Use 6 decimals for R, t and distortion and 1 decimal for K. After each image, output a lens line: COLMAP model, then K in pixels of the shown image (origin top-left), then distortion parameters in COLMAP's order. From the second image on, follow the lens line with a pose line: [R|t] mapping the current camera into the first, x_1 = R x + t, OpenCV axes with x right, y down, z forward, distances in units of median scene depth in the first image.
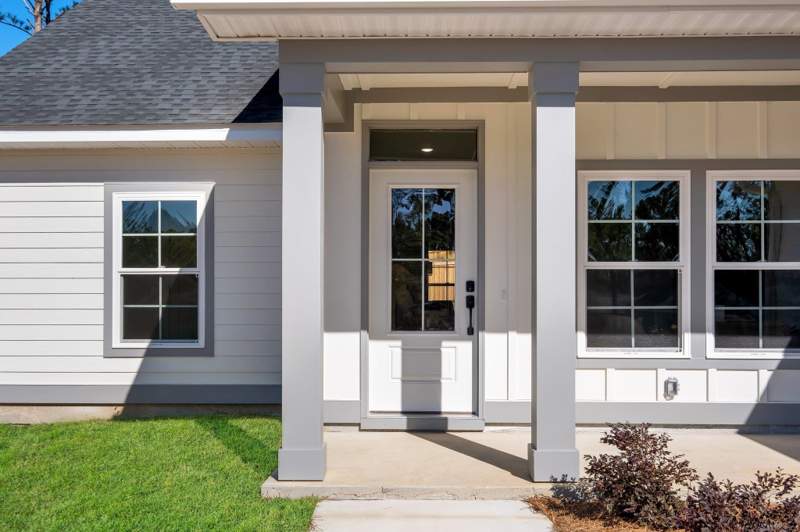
lens RADIAL K [[849.5, 0, 401.7], [0, 849.5, 295.2], [0, 0, 1]] dist [-0.001654, -0.001601]
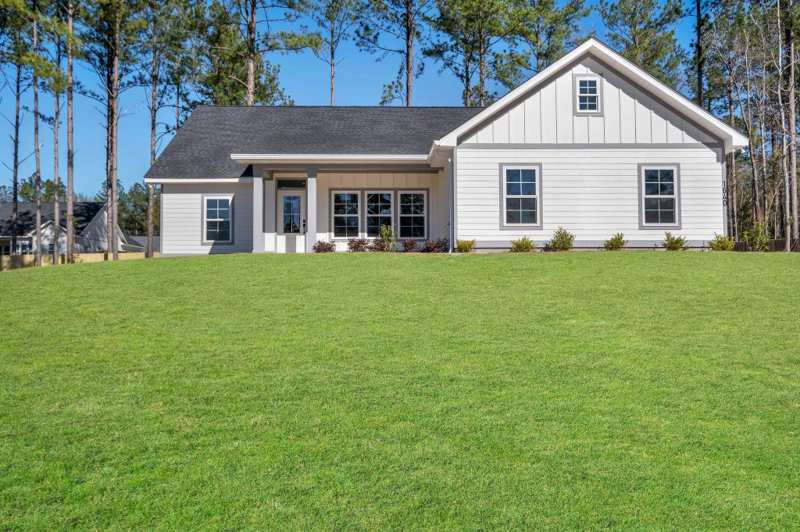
lens RADIAL K [[657.6, 0, 400.0], [0, 657.6, 266.0], [0, 0, 1]] dist [-0.008340, 0.003392]
pose [[0.997904, -0.003931, 0.064585, 0.270944], [0.005574, 0.999665, -0.025276, 0.227214], [-0.064464, 0.025583, 0.997592, -1.663582]]
